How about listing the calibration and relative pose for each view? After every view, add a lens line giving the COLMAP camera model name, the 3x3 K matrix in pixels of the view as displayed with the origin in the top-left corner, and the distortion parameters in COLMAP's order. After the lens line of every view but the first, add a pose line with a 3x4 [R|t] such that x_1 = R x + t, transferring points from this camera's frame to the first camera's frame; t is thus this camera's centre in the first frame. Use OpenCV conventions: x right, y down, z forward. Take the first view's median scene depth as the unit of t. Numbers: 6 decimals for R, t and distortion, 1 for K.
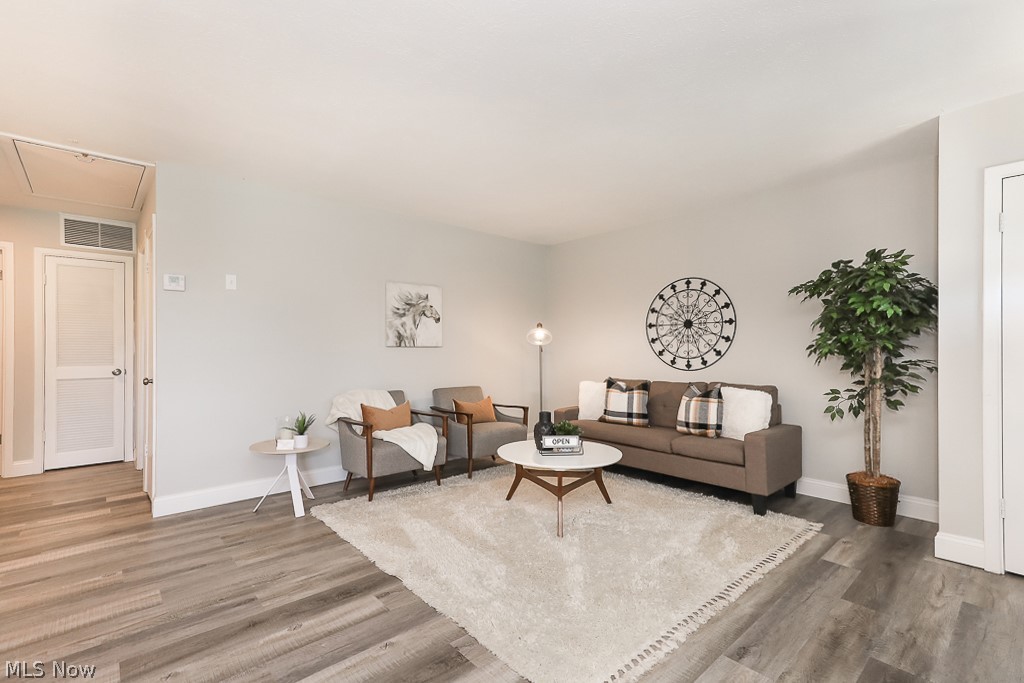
lens RADIAL K [[463.9, 0, 509.9], [0, 463.9, 344.3], [0, 0, 1]] dist [0.019915, -0.000005]
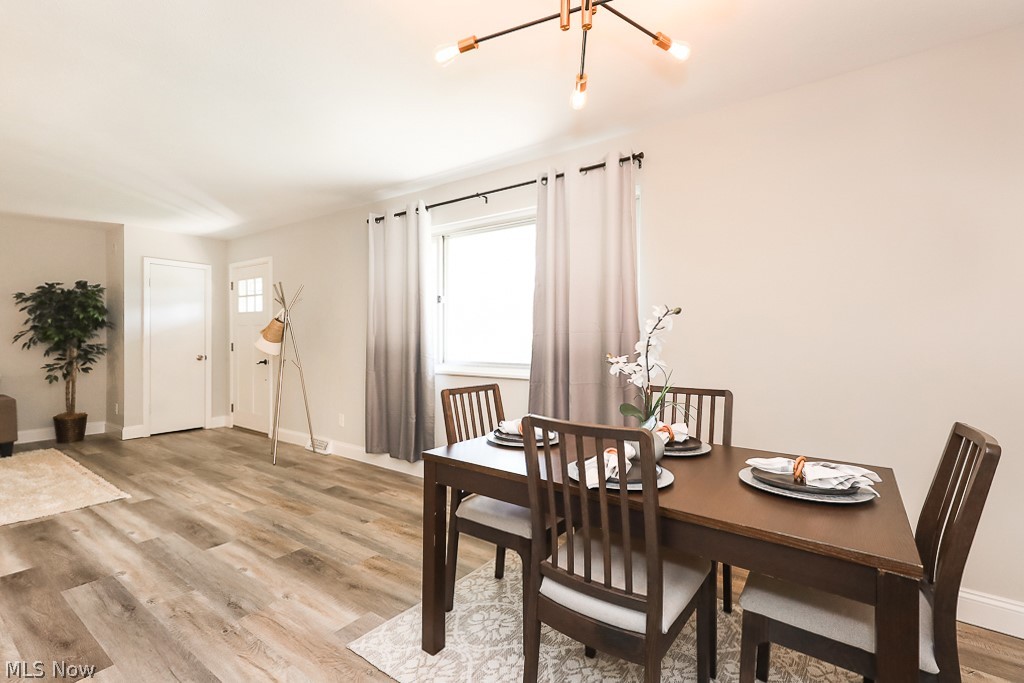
lens RADIAL K [[456.7, 0, 509.2], [0, 456.7, 342.5], [0, 0, 1]] dist [0.015369, -0.000137]
pose [[-0.215339, -0.009539, 0.976493, -0.887181], [-0.013121, 0.999890, 0.006874, -0.005235], [-0.976451, -0.011332, -0.215440, -0.125628]]
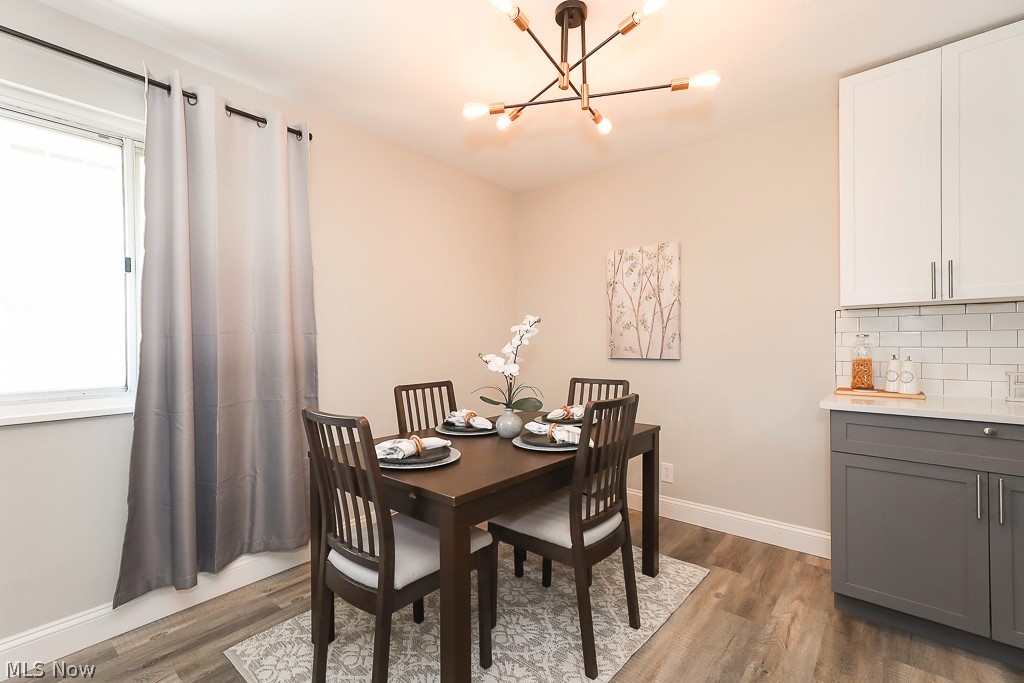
lens RADIAL K [[456.7, 0, 509.2], [0, 456.7, 342.5], [0, 0, 1]] dist [0.015369, -0.000137]
pose [[-0.989778, 0.005798, -0.142499, -0.457038], [0.006943, 0.999947, -0.007542, -0.000466], [0.142448, -0.008455, -0.989766, 0.165881]]
